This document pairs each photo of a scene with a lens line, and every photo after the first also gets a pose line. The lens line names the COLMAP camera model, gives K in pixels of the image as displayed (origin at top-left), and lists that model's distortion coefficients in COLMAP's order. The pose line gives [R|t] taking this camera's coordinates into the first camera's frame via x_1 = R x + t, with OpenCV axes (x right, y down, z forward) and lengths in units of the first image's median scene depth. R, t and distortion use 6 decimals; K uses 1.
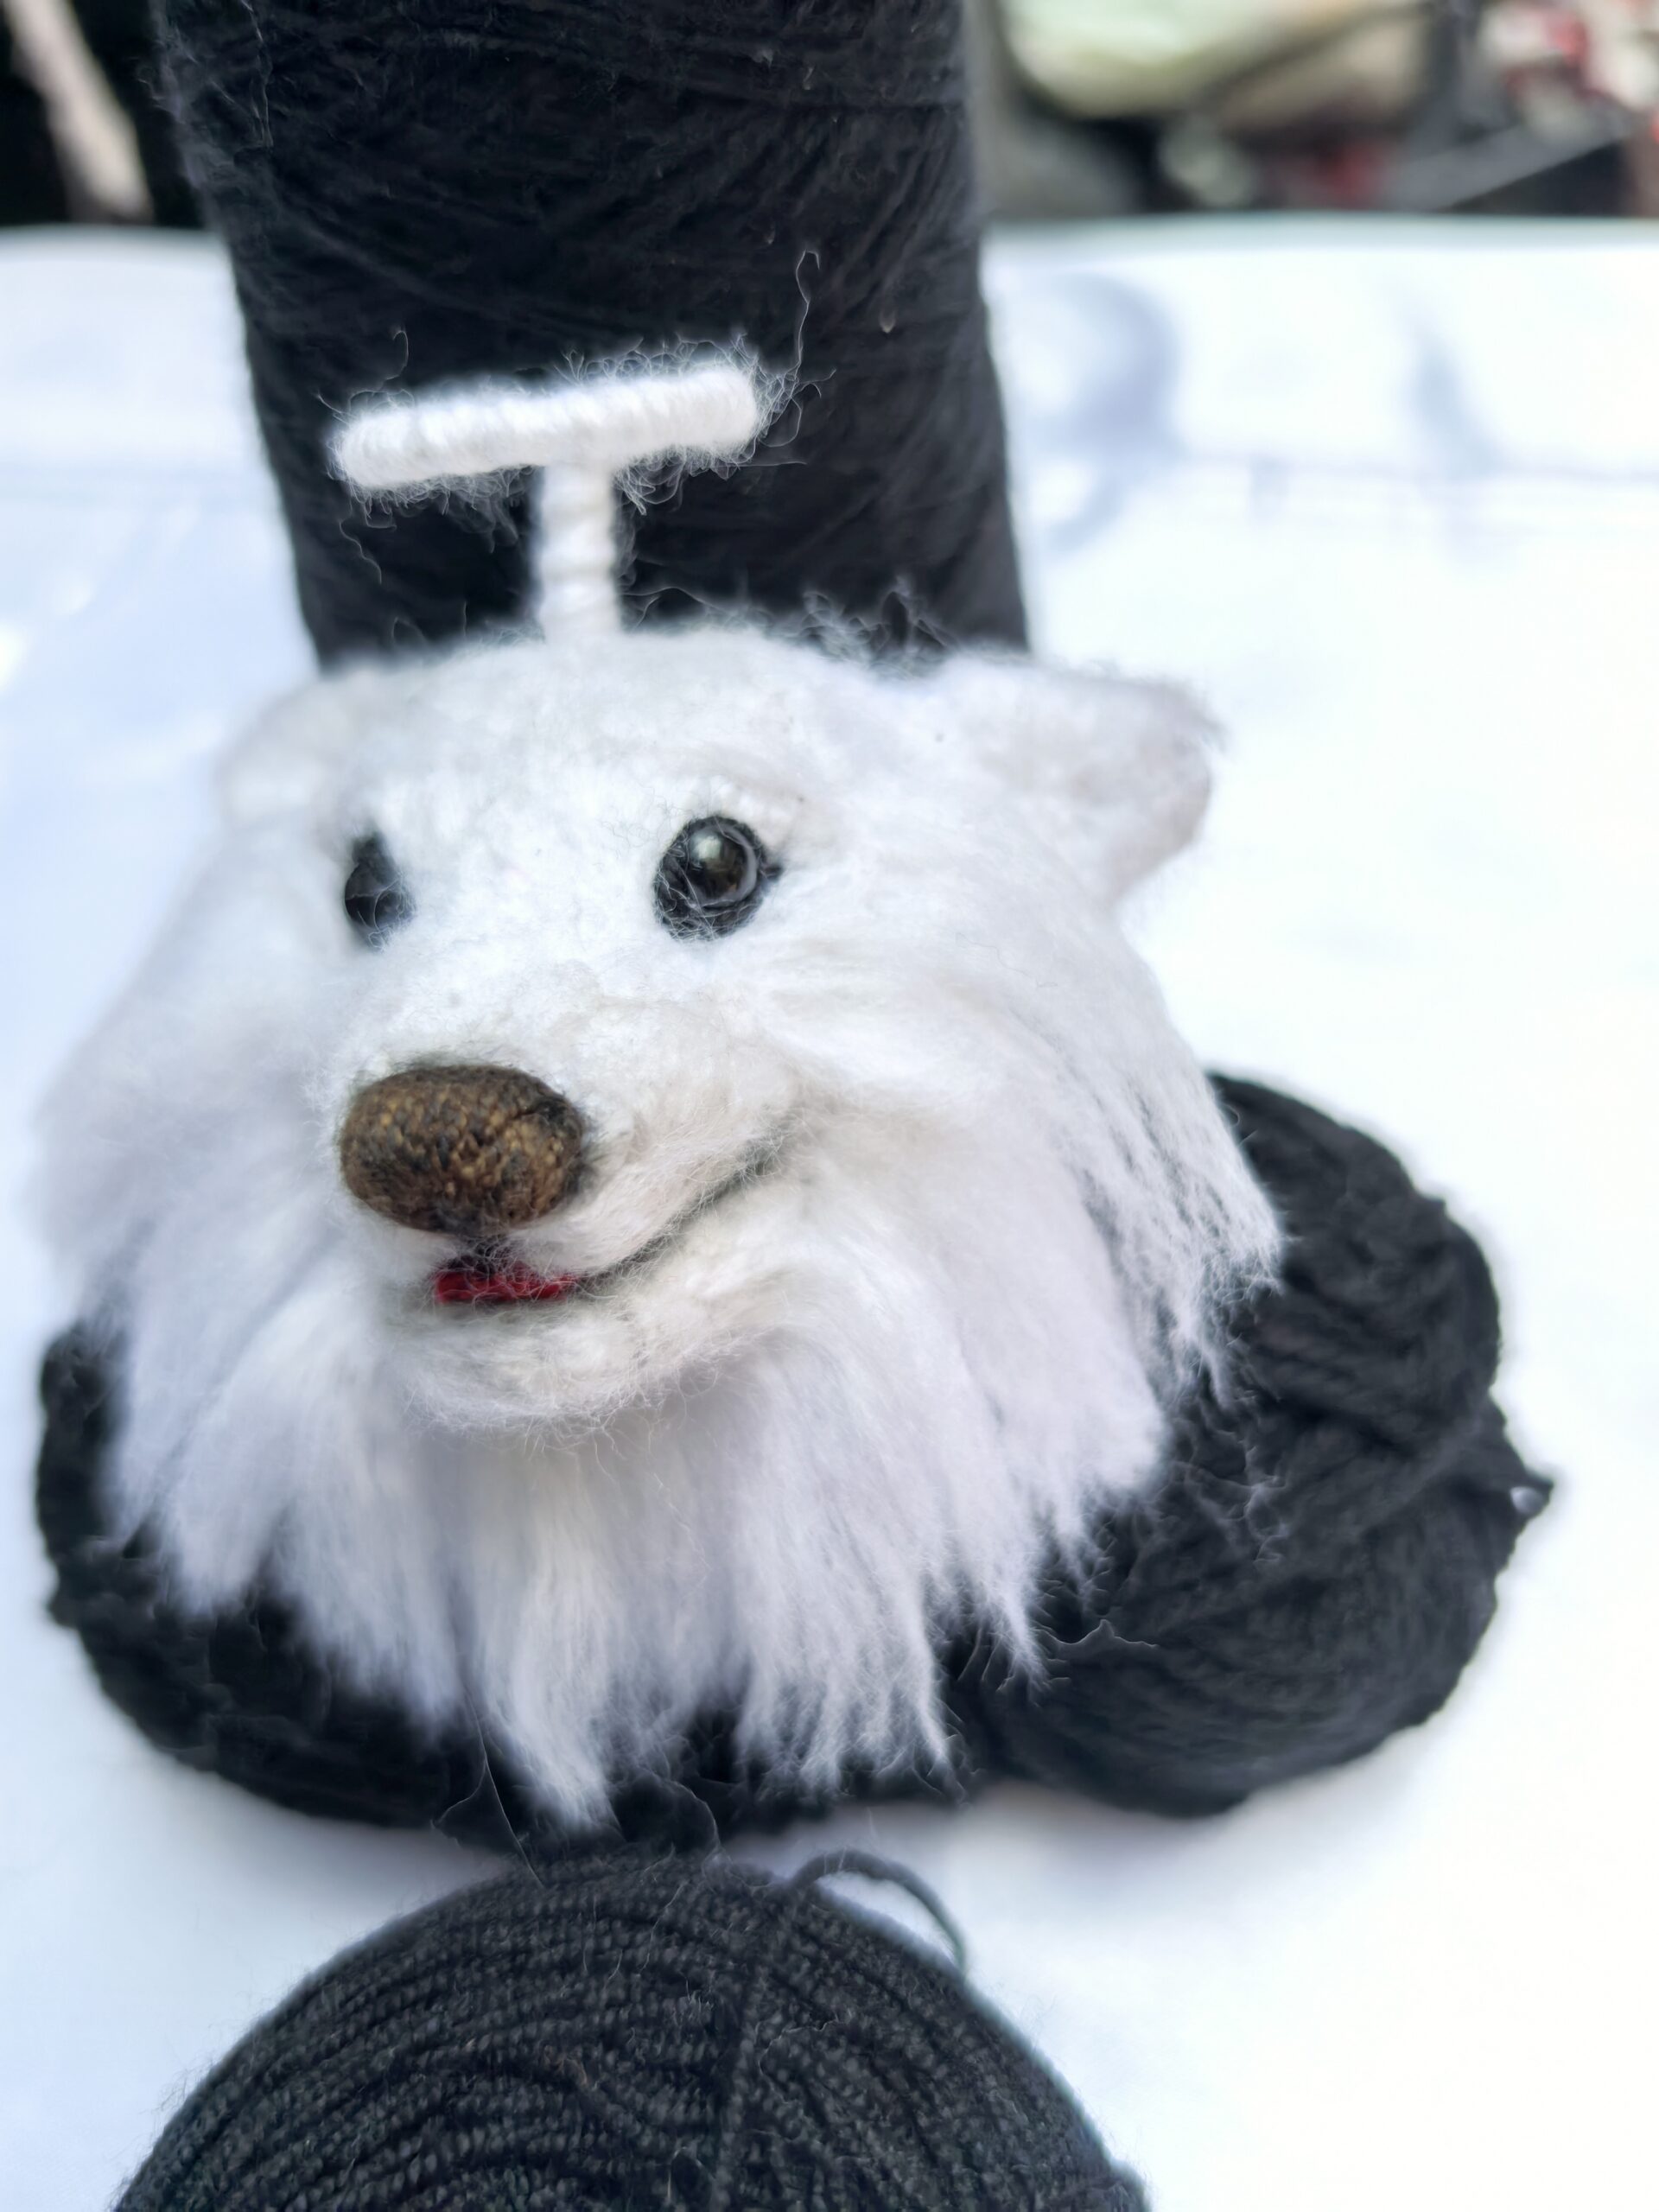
lens RADIAL K [[2320.7, 0, 748.5], [0, 2320.7, 1105.6], [0, 0, 1]] dist [-0.478638, 0.983858]
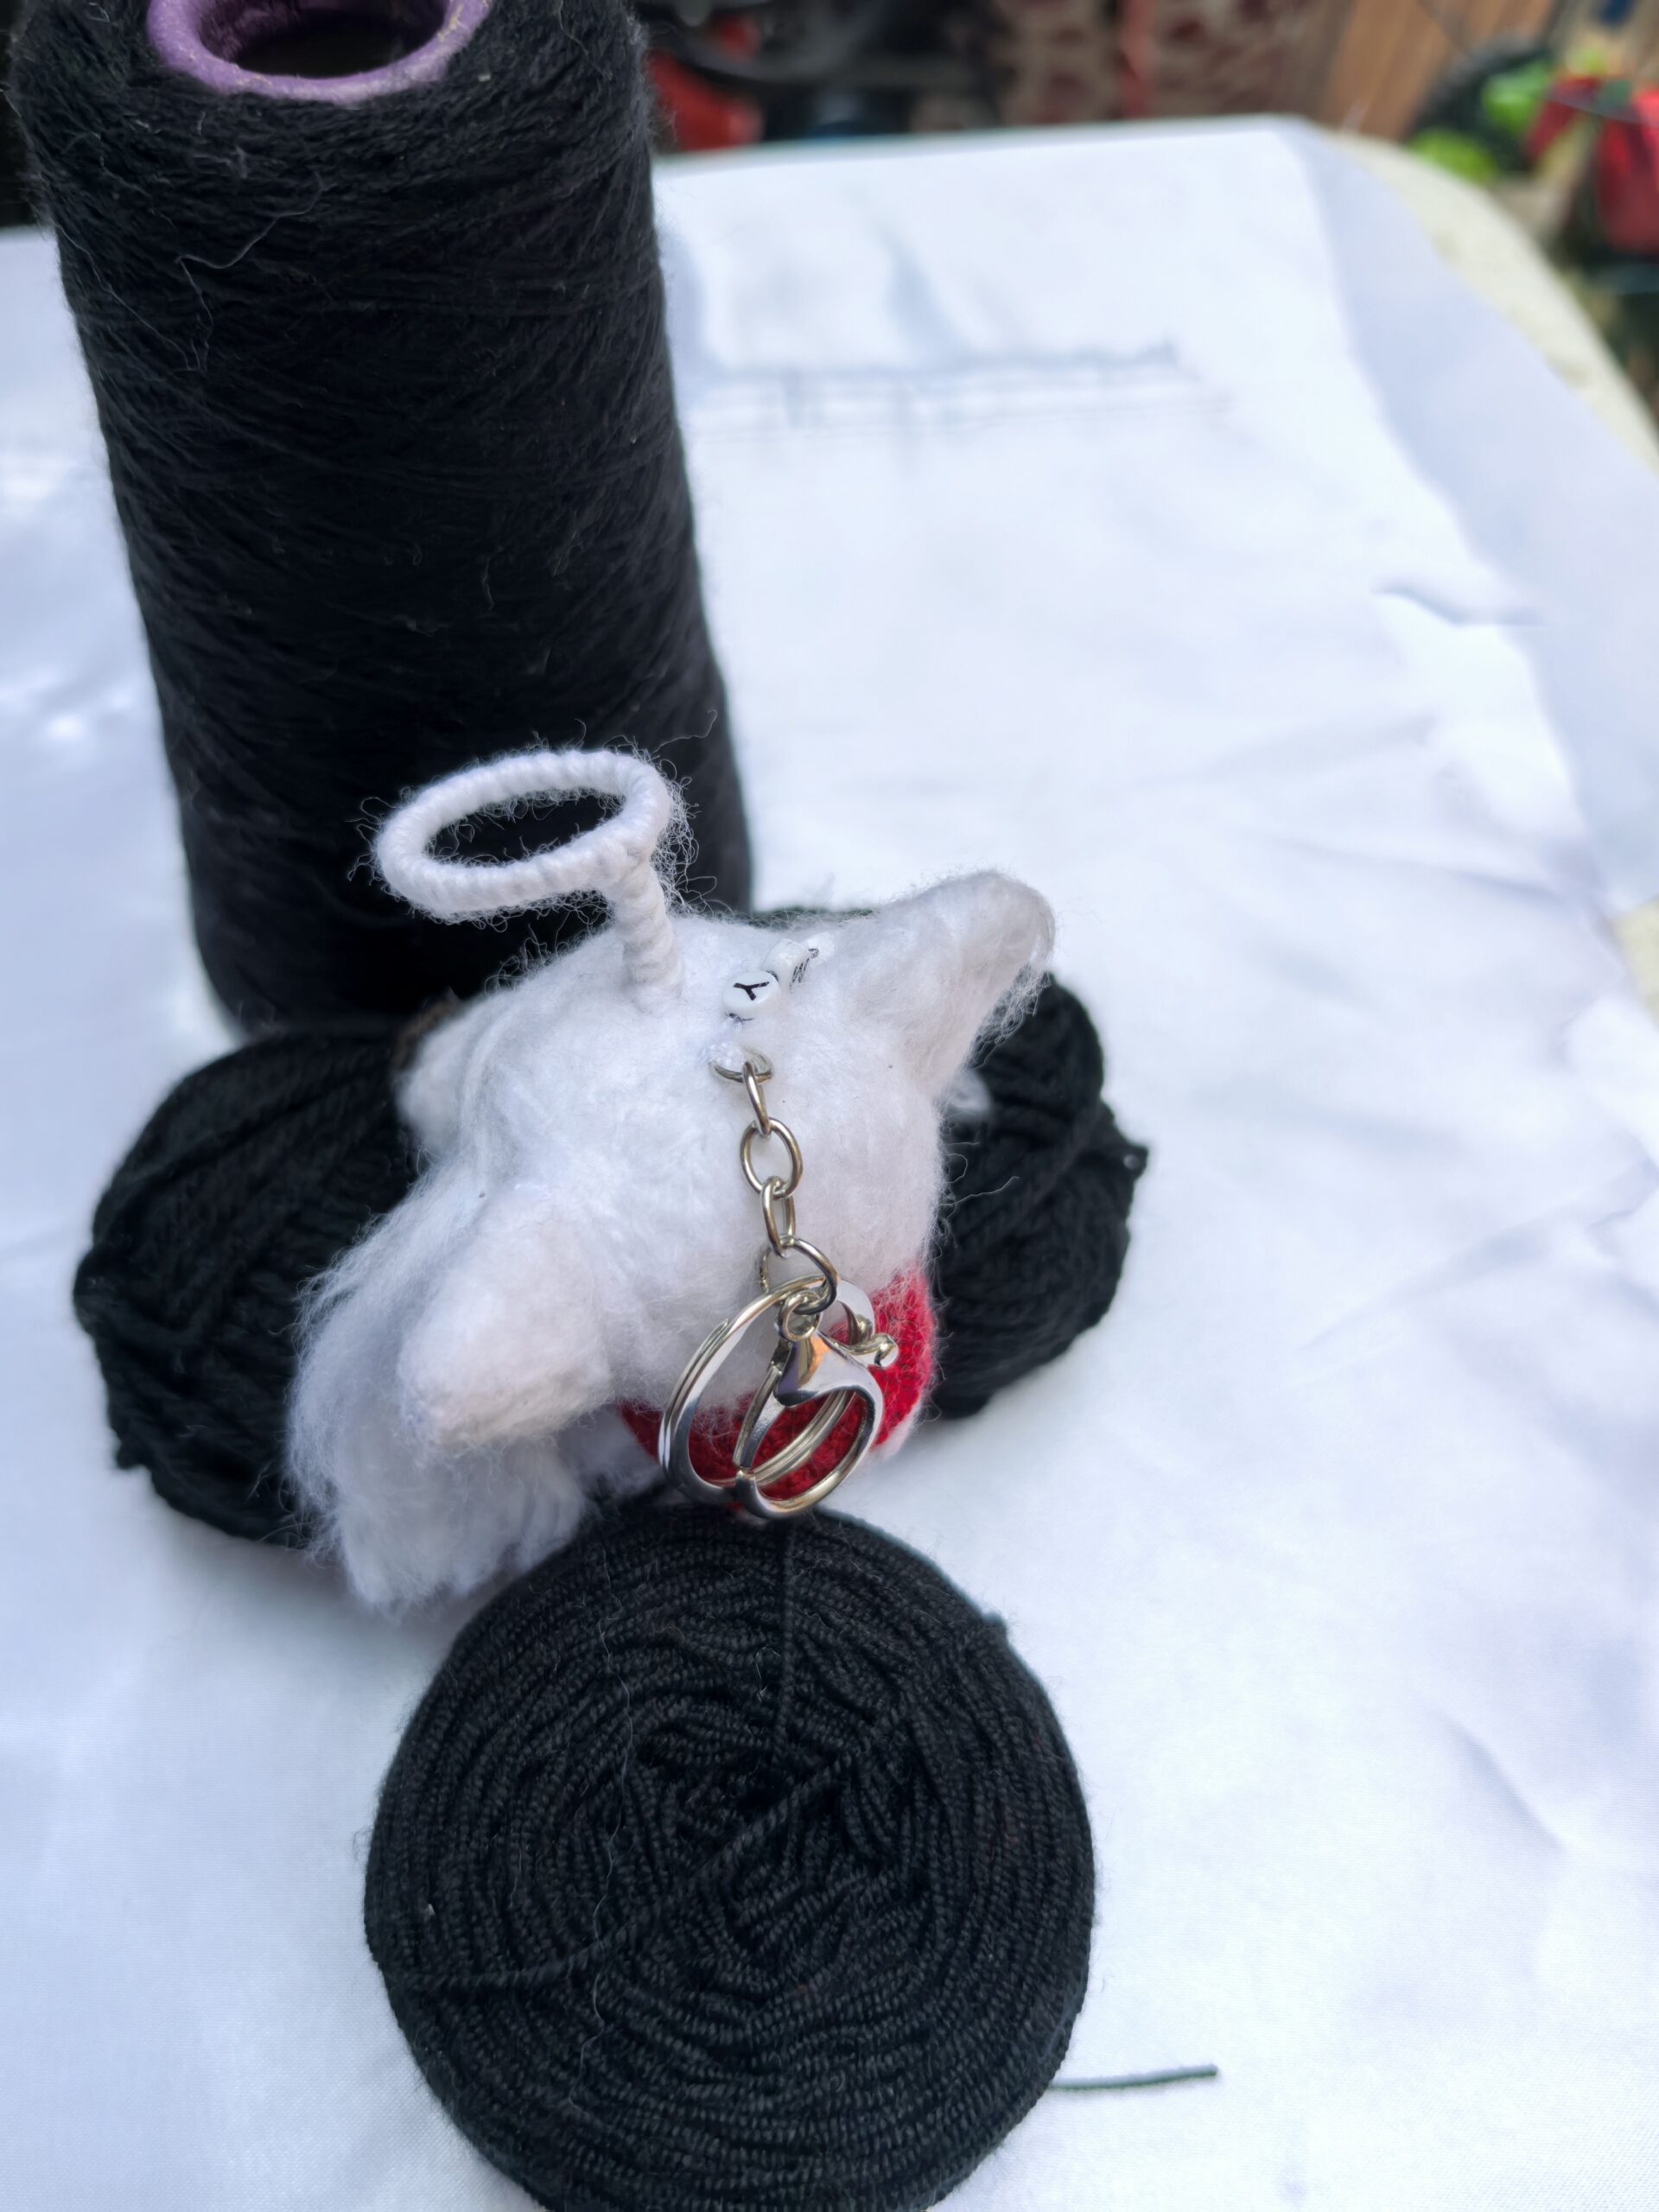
lens RADIAL K [[1953.7, 0, 829.5], [0, 1953.7, 1106.0], [0, 0, 1]] dist [-0.001993, -0.013246]
pose [[0.956420, -0.176837, 0.232357, -0.206761], [0.147523, 0.979366, 0.138125, -0.100265], [-0.251989, -0.097827, 0.962773, -0.314665]]
